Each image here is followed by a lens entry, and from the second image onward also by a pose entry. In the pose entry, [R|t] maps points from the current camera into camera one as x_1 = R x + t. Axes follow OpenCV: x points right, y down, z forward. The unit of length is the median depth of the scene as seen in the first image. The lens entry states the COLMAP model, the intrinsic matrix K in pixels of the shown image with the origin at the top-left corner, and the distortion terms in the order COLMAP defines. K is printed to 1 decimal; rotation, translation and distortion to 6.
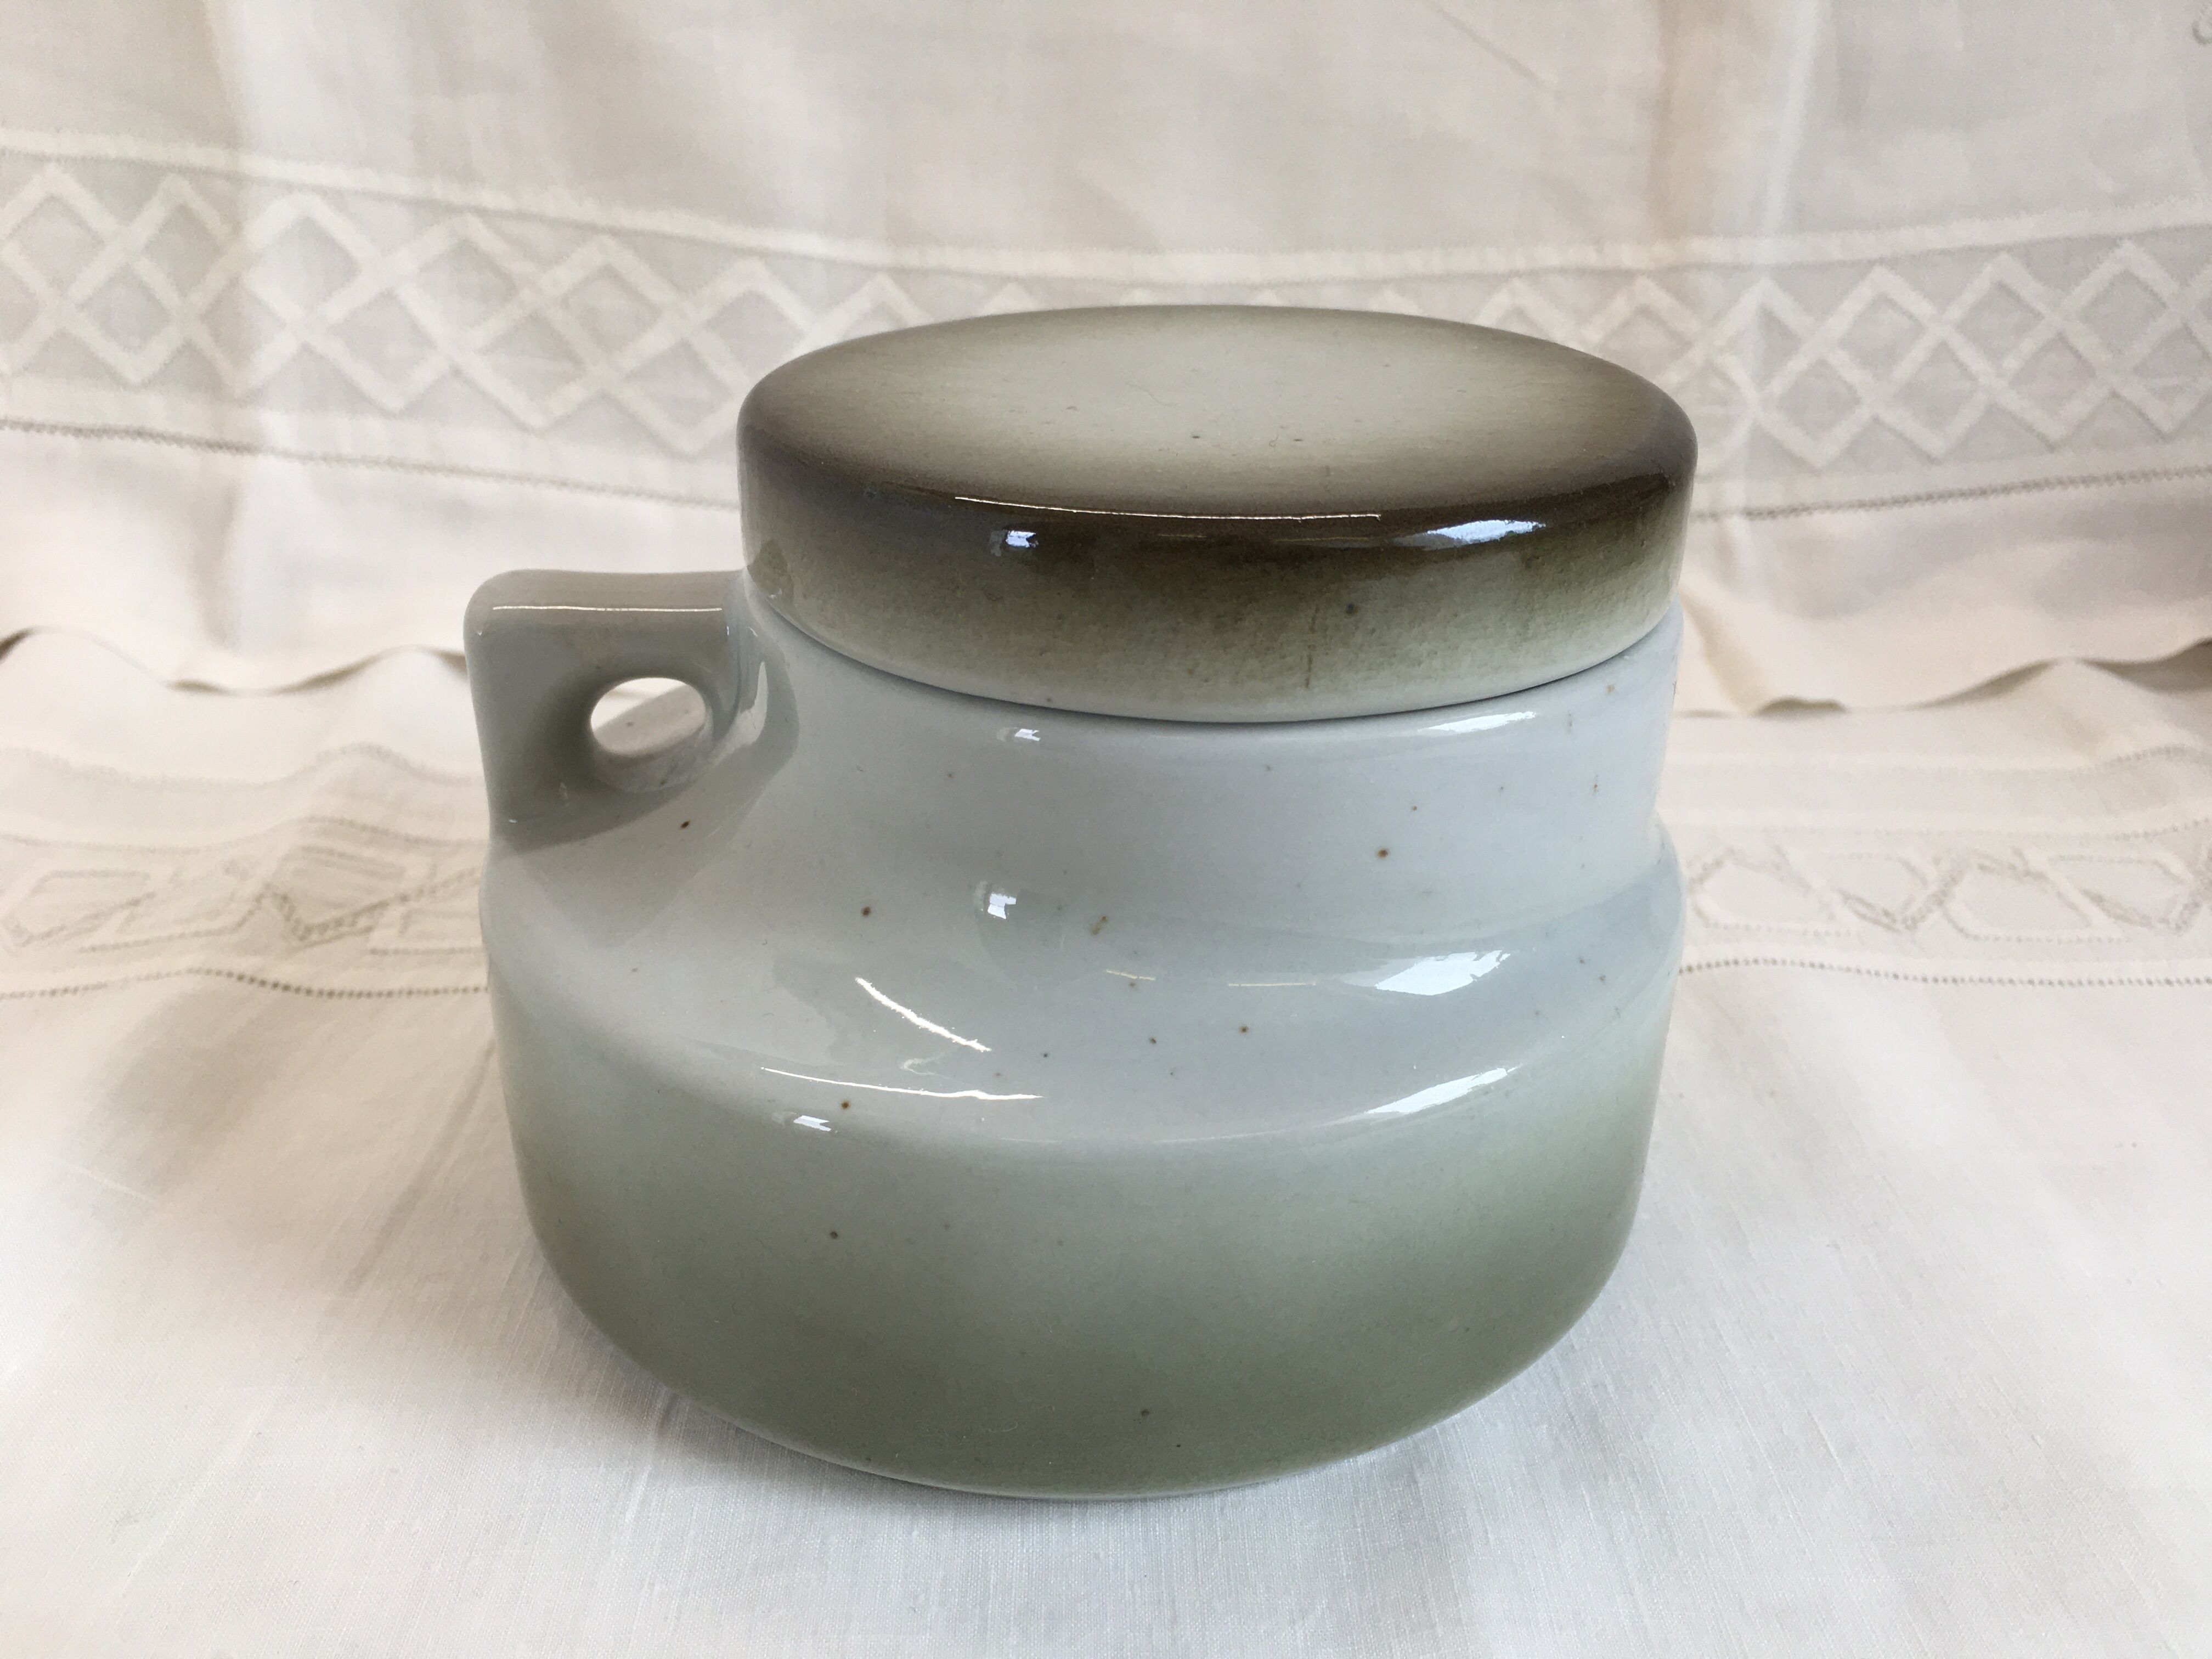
lens RADIAL K [[2005.3, 0, 1111.8], [0, 2005.3, 864.9], [0, 0, 1]] dist [0.063663, -0.102724]
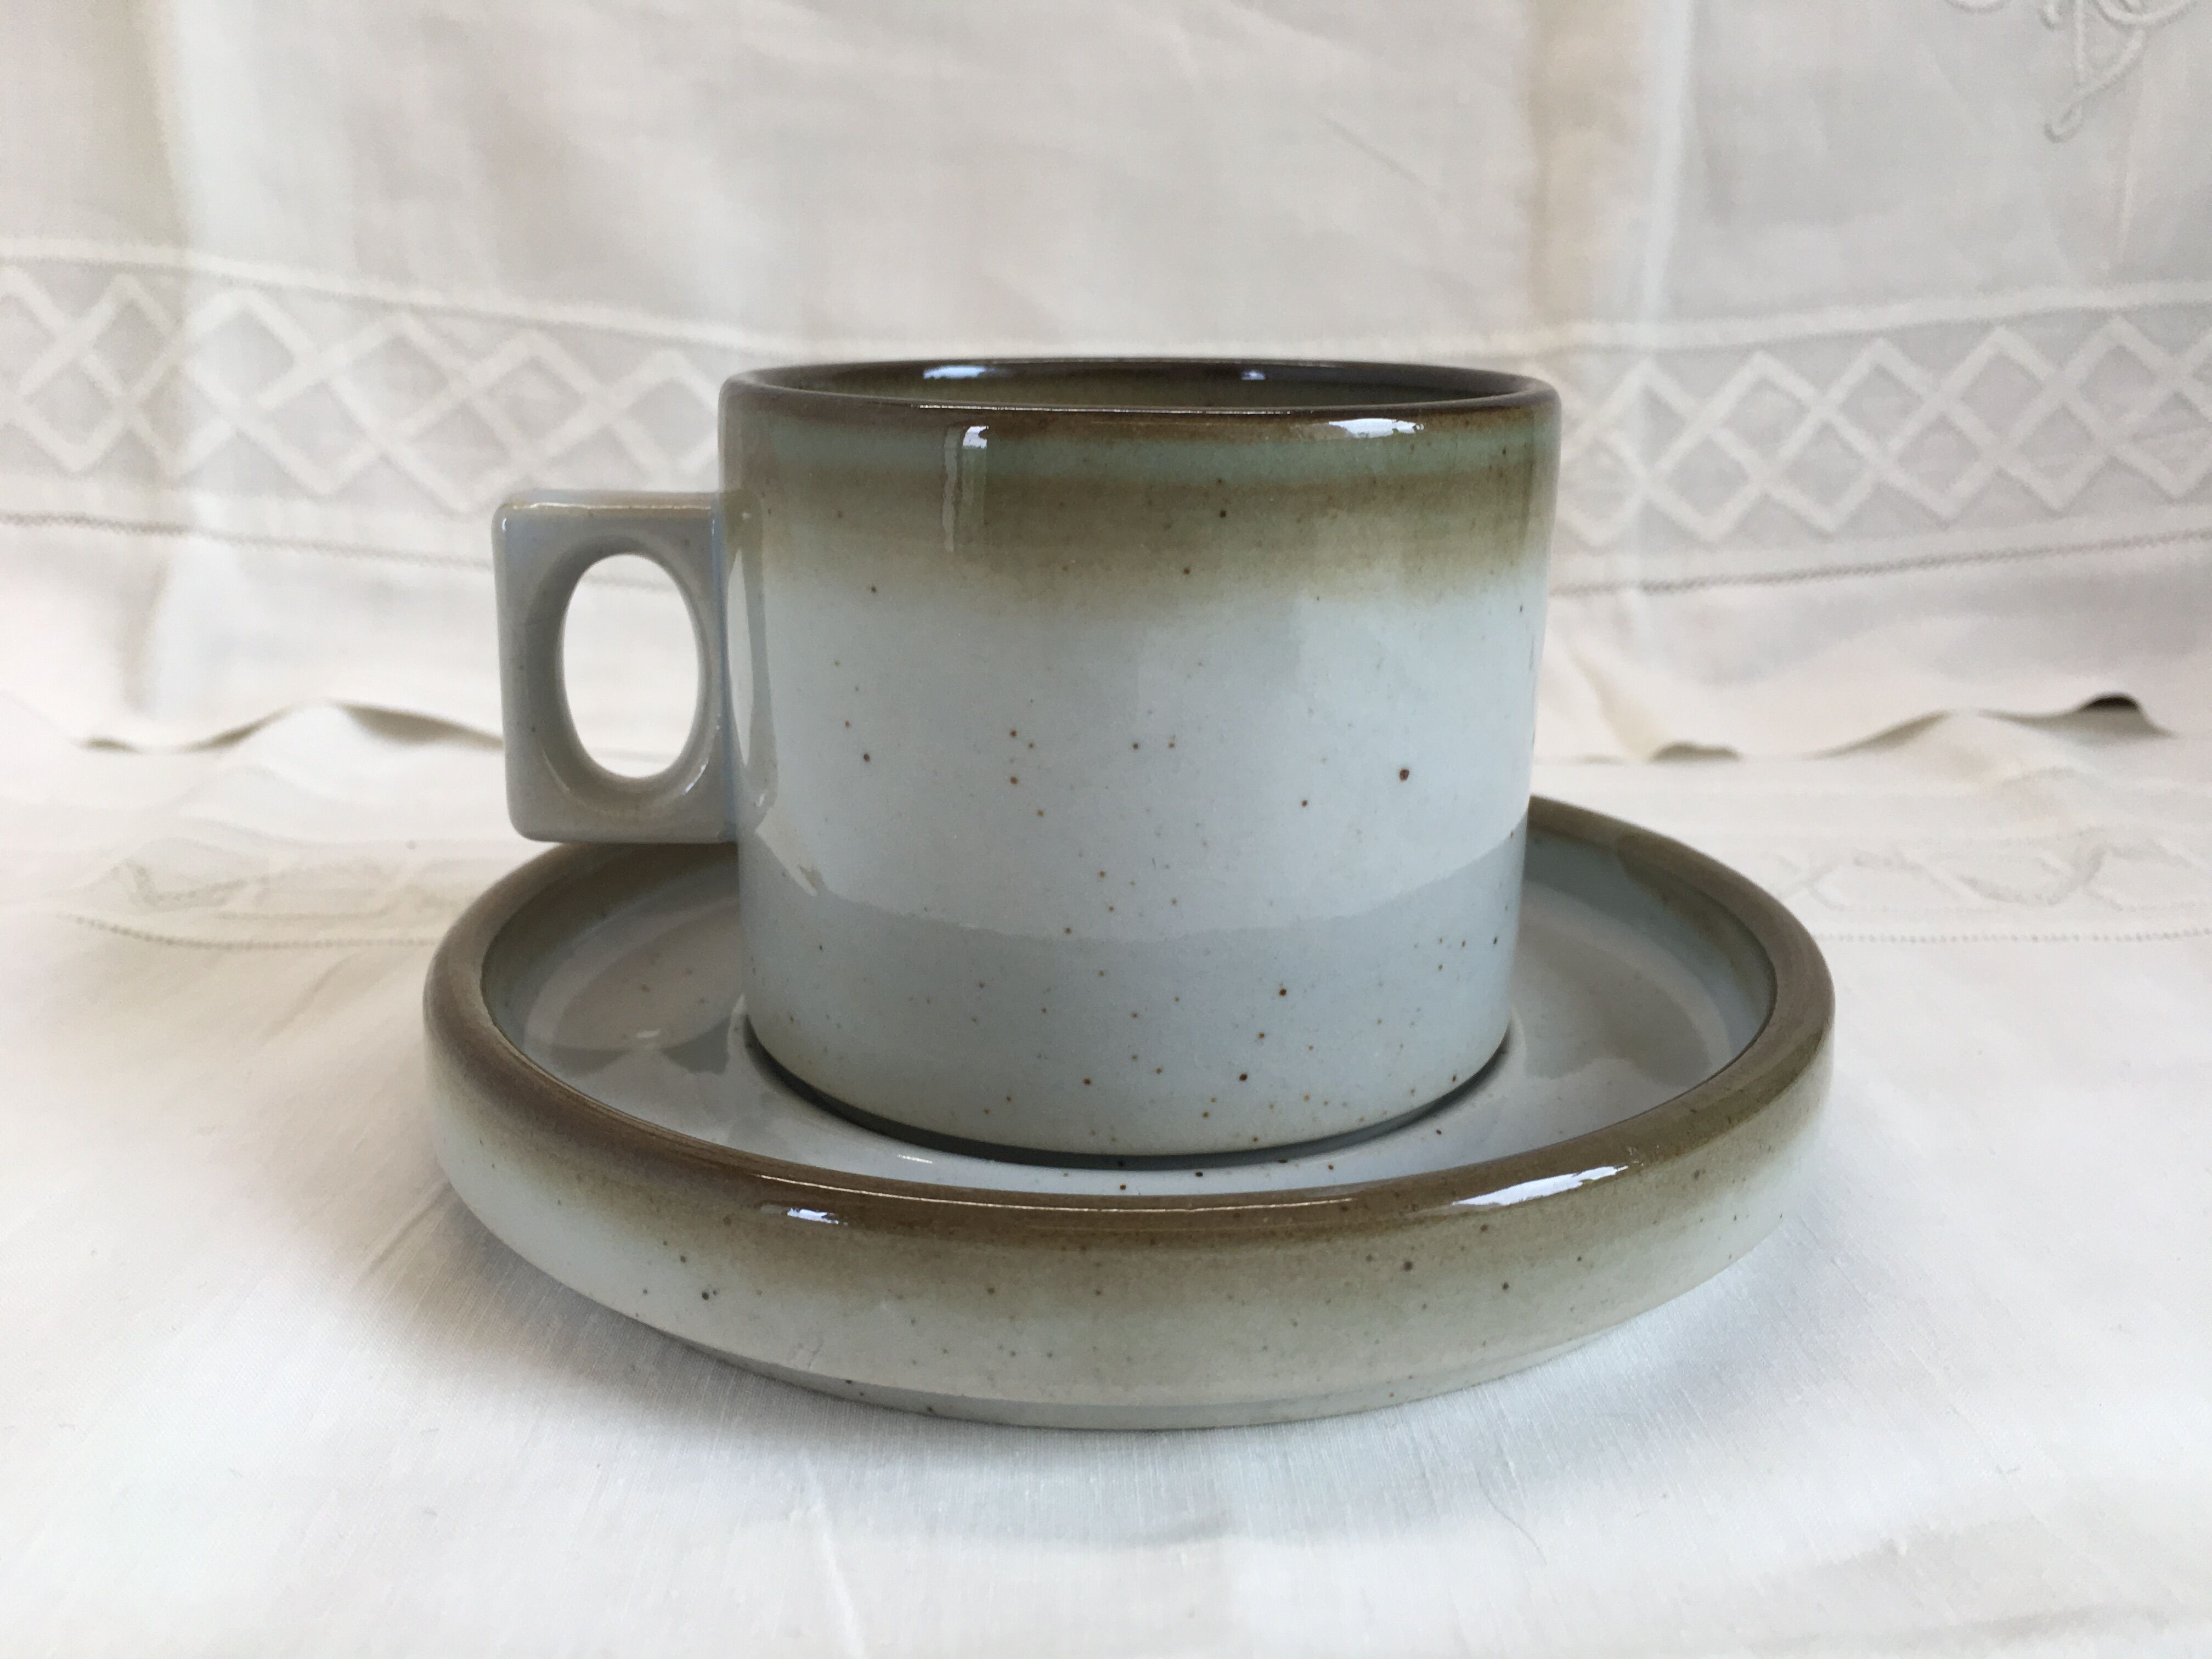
lens RADIAL K [[2005.3, 0, 1127.8], [0, 2005.3, 842.7], [0, 0, 1]] dist [0.063663, -0.102724]
pose [[0.999895, -0.009880, -0.010636, 0.065375], [0.007944, 0.985632, -0.168723, 0.127869], [0.012150, 0.168620, 0.985606, 0.016034]]
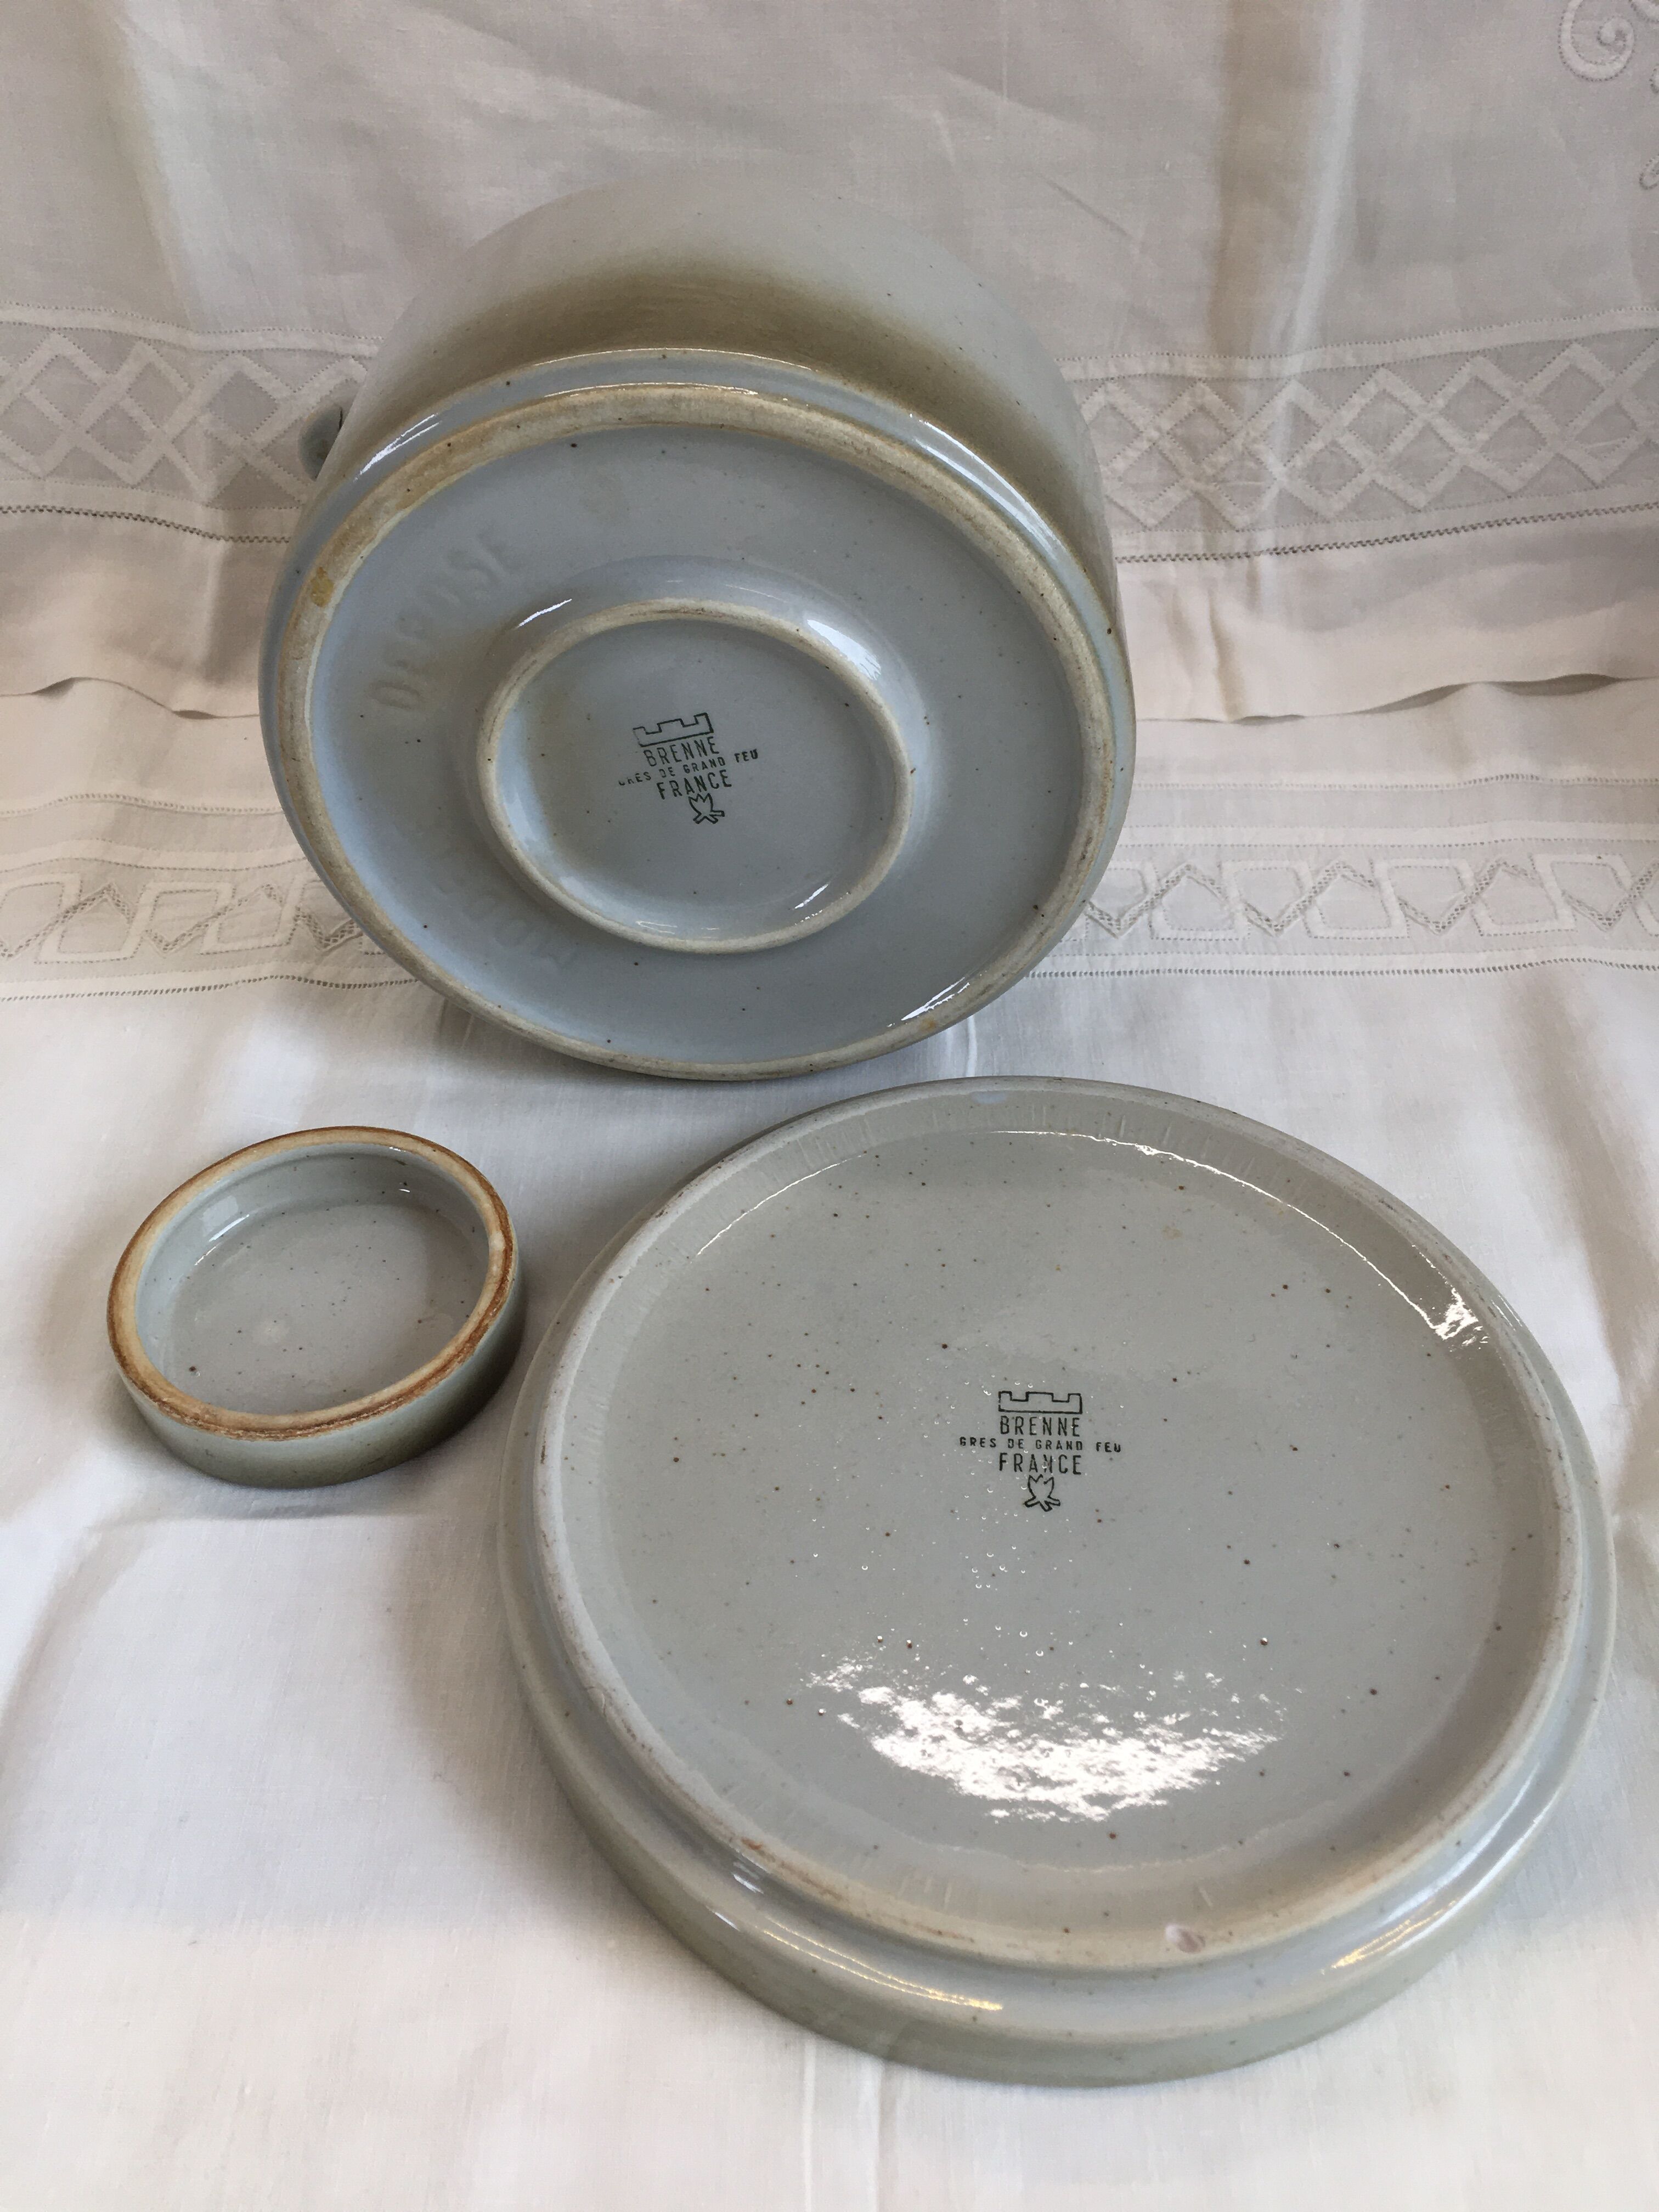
lens RADIAL K [[2005.3, 0, 827.1], [0, 2005.3, 1154.3], [0, 0, 1]] dist [0.063663, -0.102724]
pose [[0.998046, 0.009142, -0.061805, 0.101222], [0.013492, 0.934359, 0.356077, -0.297590], [0.061003, -0.356216, 0.932410, -0.471305]]
